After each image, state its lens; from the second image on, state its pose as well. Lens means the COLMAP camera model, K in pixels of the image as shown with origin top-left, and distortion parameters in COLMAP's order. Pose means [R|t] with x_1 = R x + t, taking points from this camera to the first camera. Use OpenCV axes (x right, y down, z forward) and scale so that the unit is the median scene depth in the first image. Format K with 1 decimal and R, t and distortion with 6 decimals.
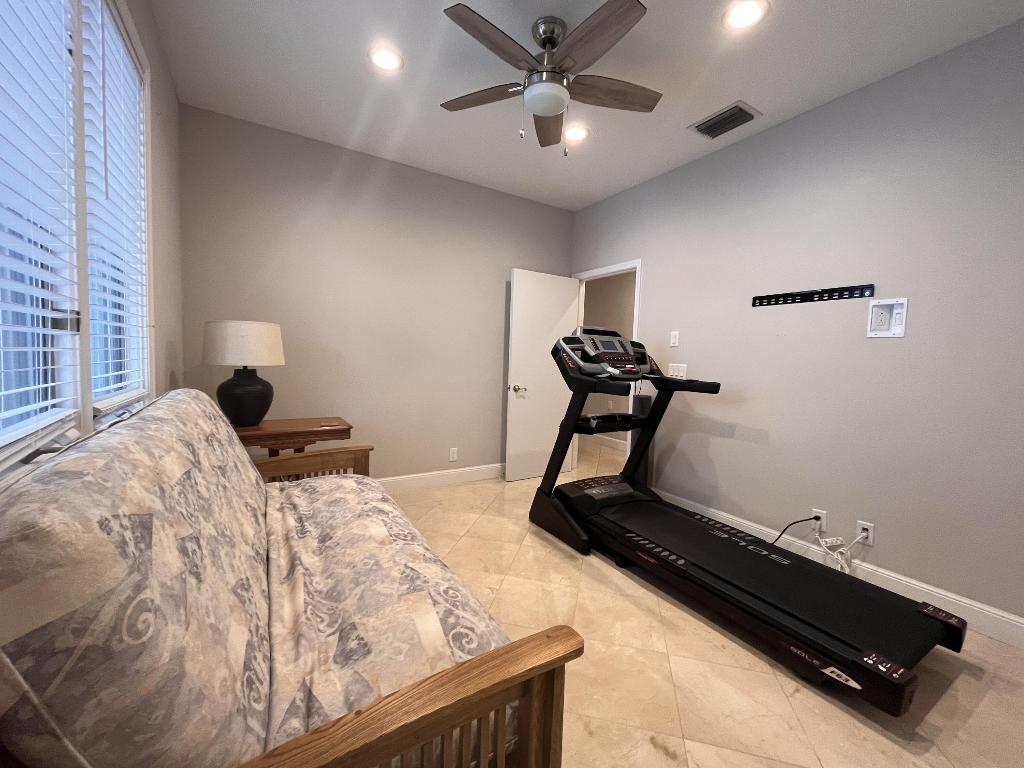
lens RADIAL K [[417.0, 0, 510.5], [0, 417.0, 383.1], [0, 0, 1]] dist [0.000872, -0.000690]
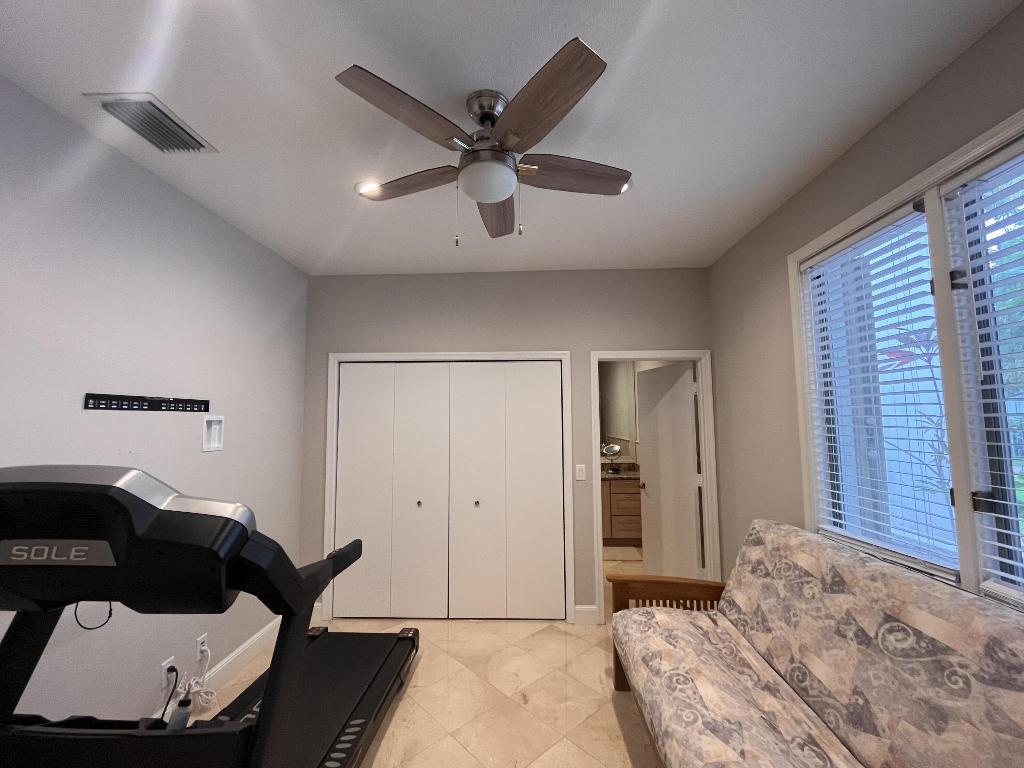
lens RADIAL K [[417.0, 0, 511.3], [0, 417.0, 385.3], [0, 0, 1]] dist [0.000872, -0.000690]
pose [[-0.834430, 0.016815, 0.550857, -0.421859], [0.012505, 0.999855, -0.011577, -0.314930], [-0.550972, -0.002772, -0.834519, 1.805228]]
